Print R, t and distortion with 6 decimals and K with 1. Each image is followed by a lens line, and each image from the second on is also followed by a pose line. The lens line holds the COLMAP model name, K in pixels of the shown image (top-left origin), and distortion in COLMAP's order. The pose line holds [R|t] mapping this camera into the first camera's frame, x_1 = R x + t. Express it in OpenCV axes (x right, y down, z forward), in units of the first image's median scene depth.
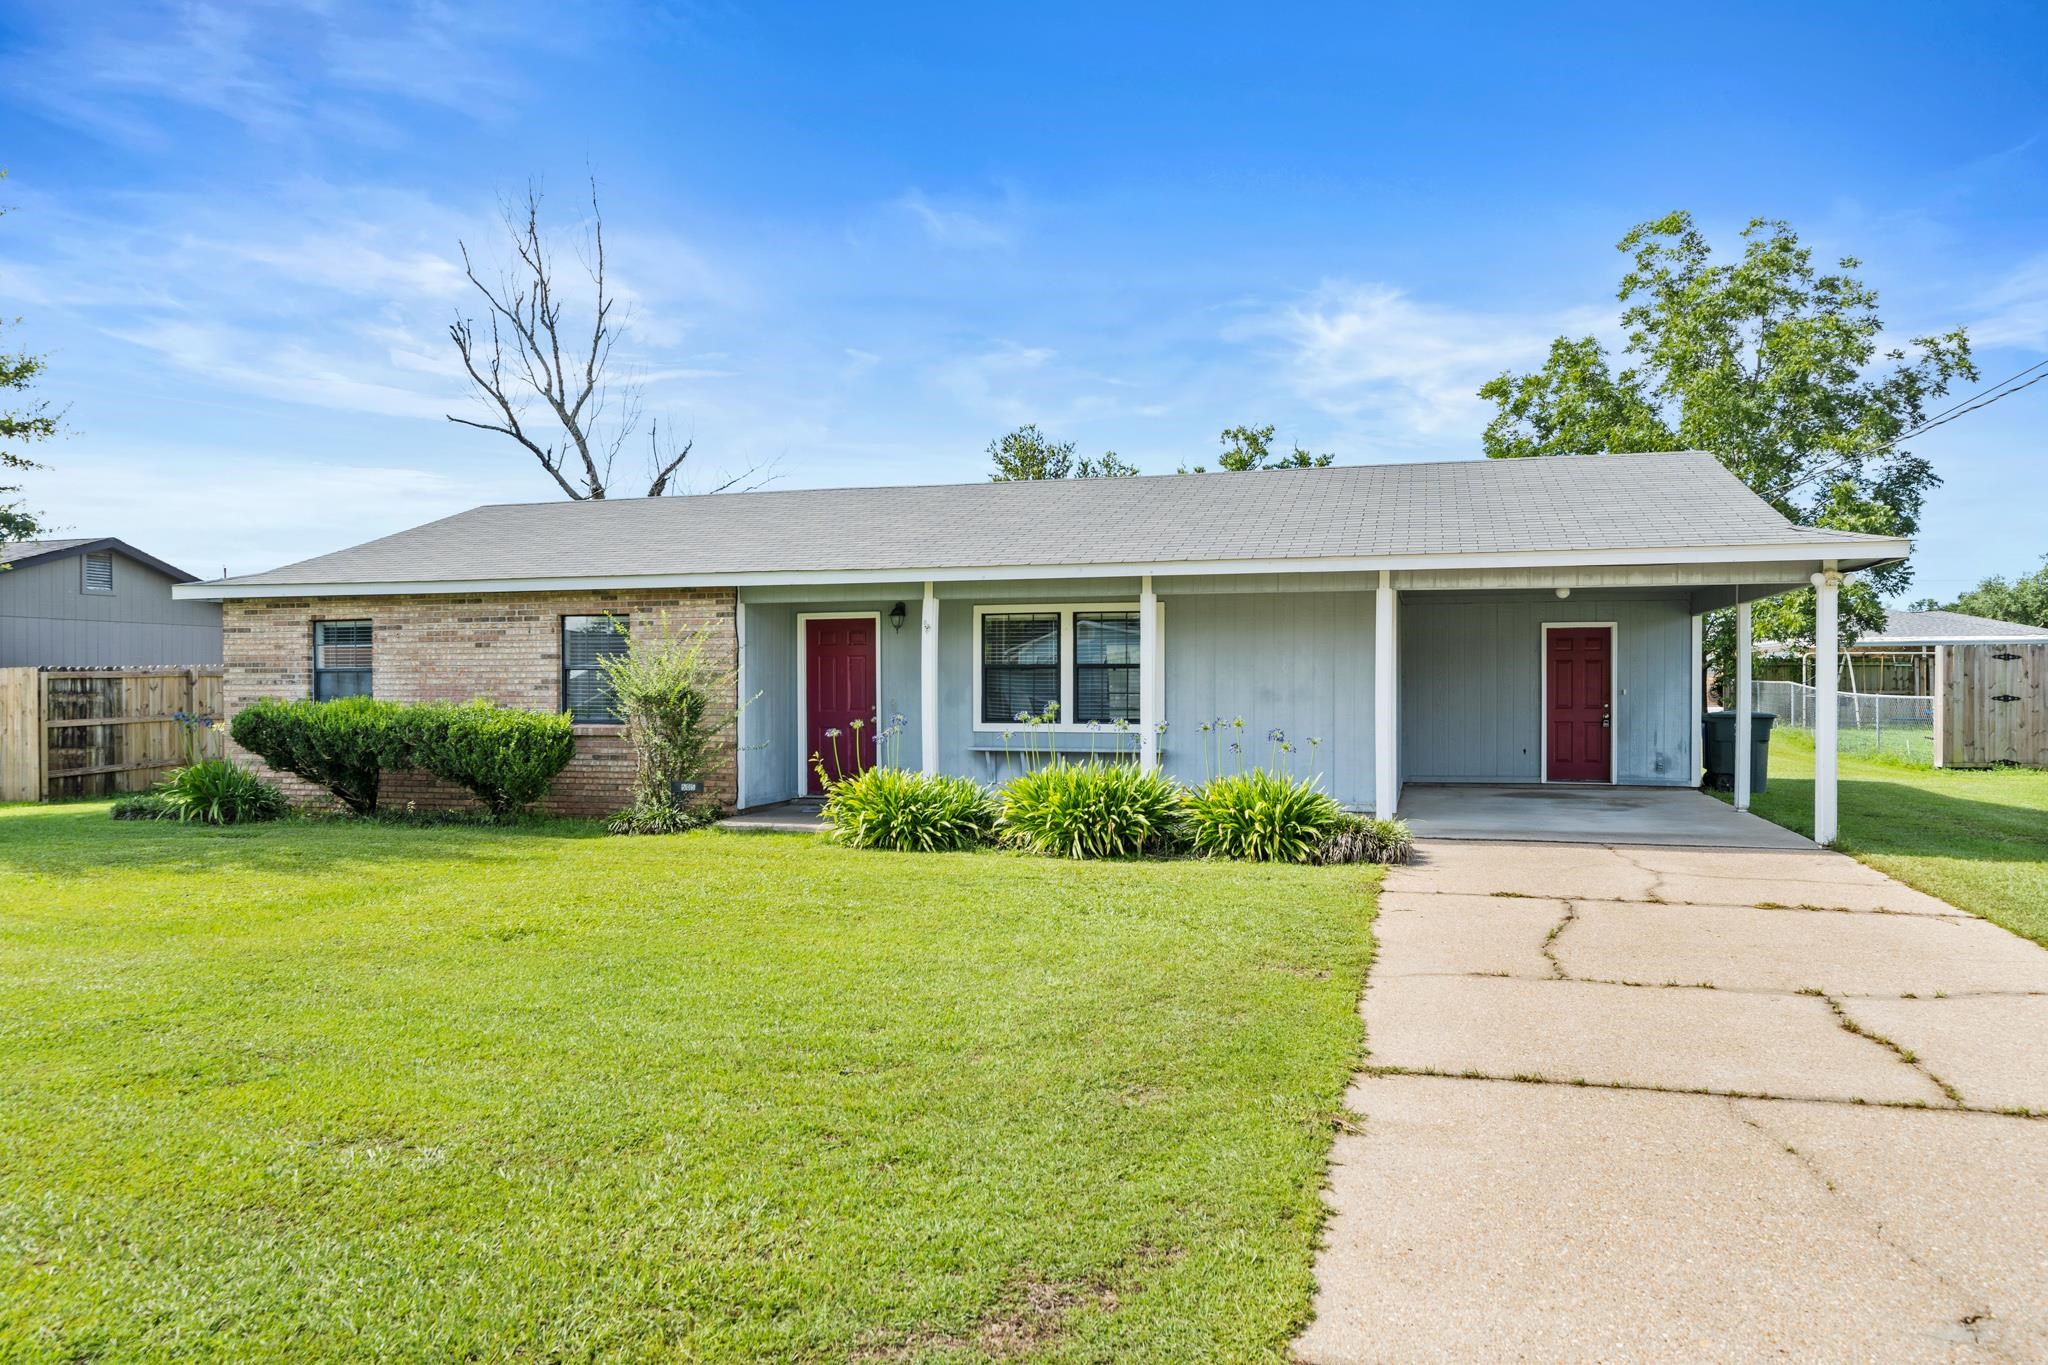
lens RADIAL K [[1394.0, 0, 1024.1], [0, 1394.0, 708.9], [0, 0, 1]] dist [-0.001426, -0.003590]
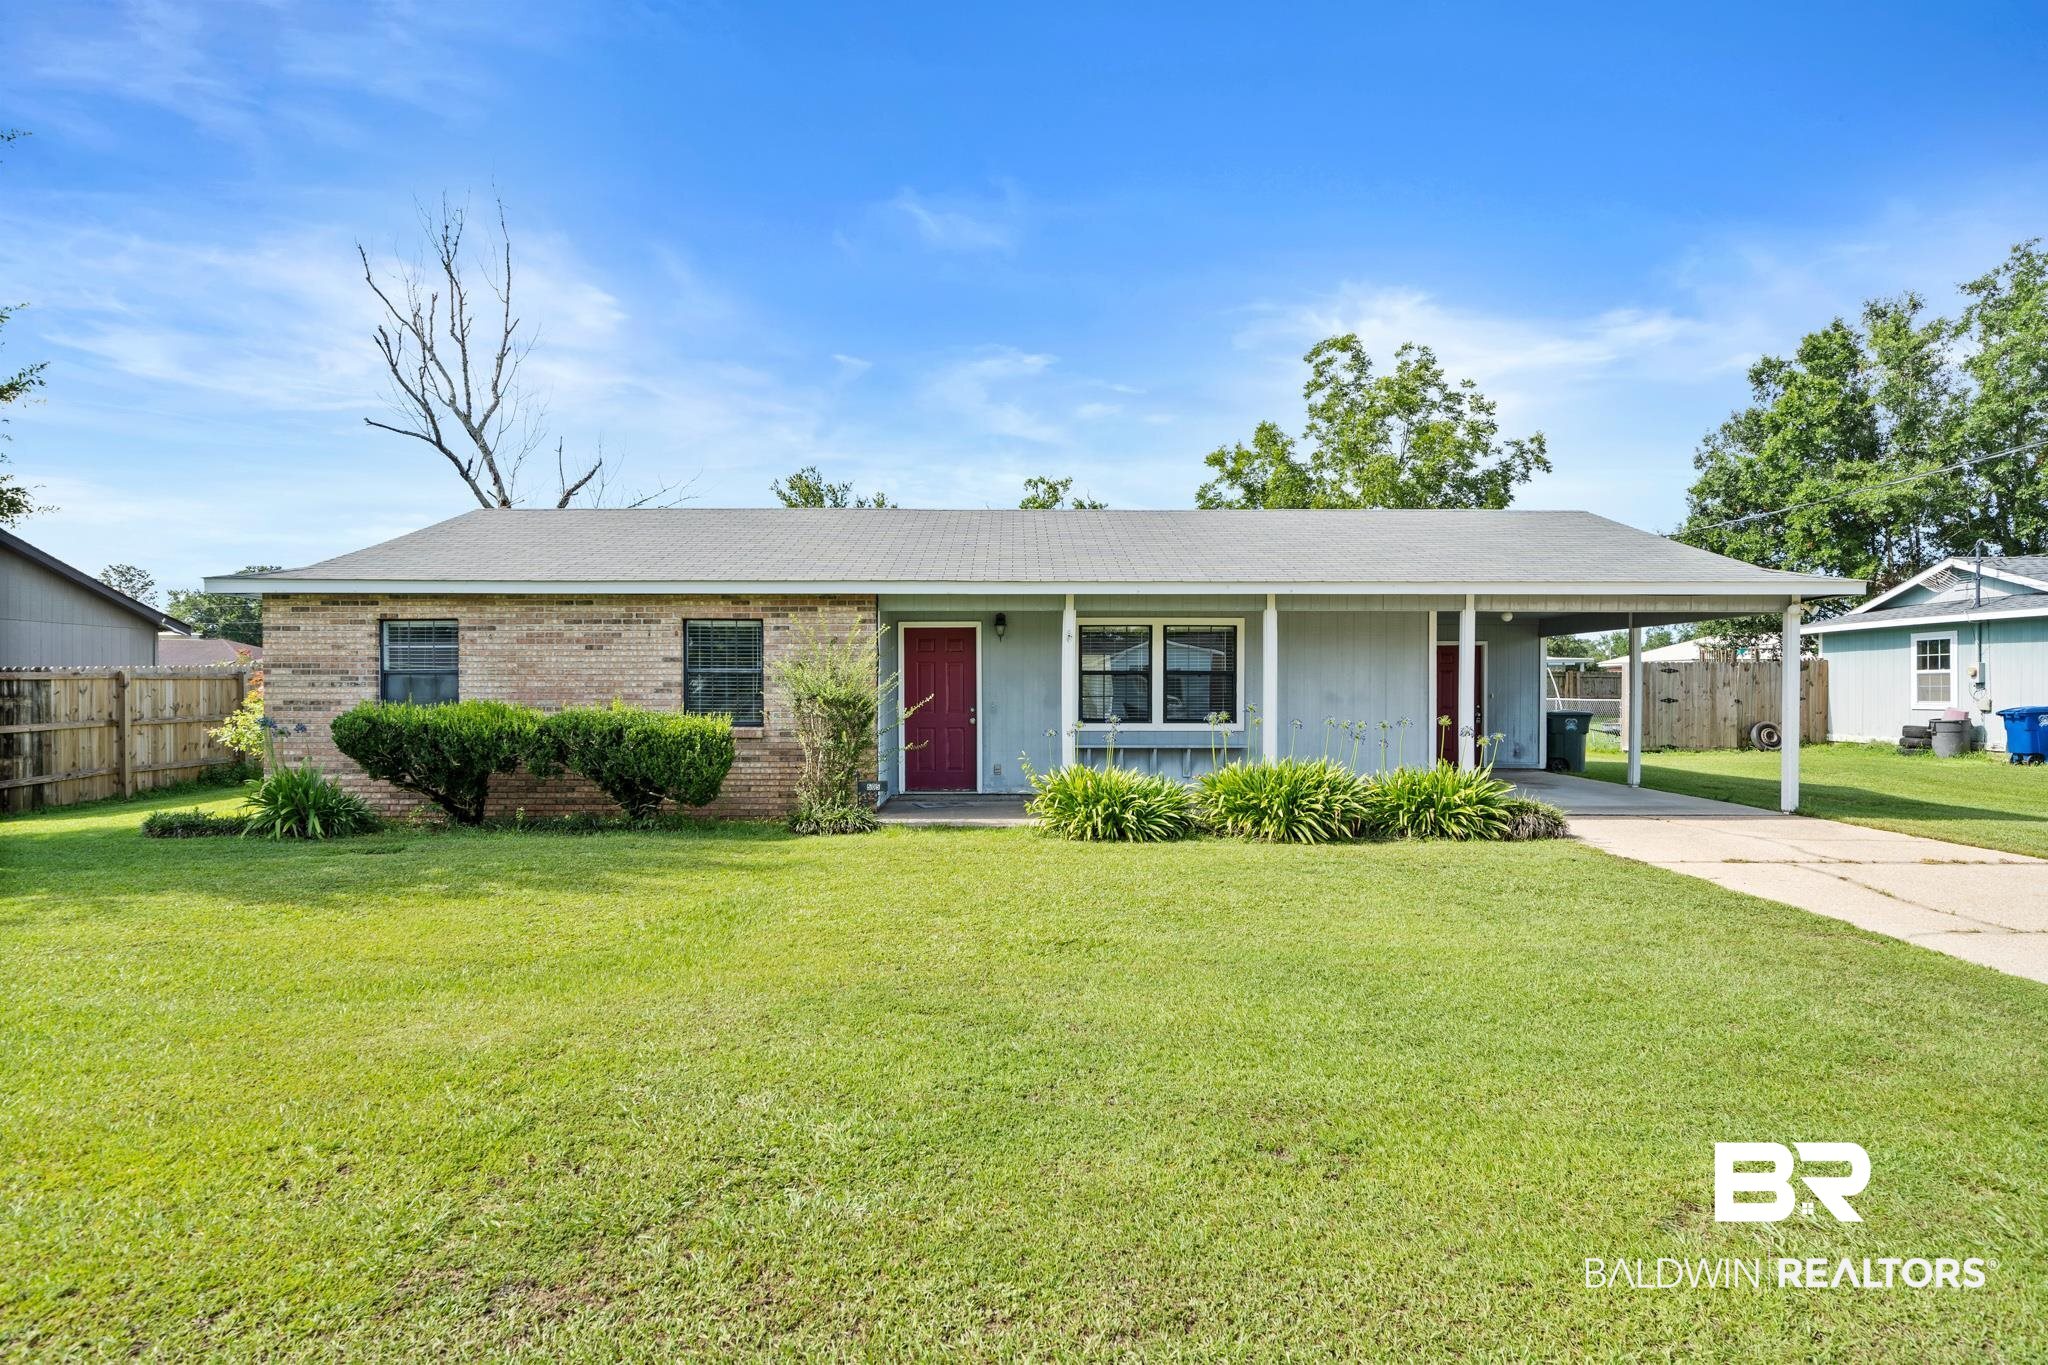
lens RADIAL K [[1141.6, 0, 1024.0], [0, 1141.6, 682.5], [0, 0, 1]] dist [0.018850, -0.027697]
pose [[0.956693, 0.003824, 0.291073, -0.318416], [0.003456, 0.999694, -0.024494, -0.000039], [-0.291077, 0.024439, 0.956387, 0.130585]]
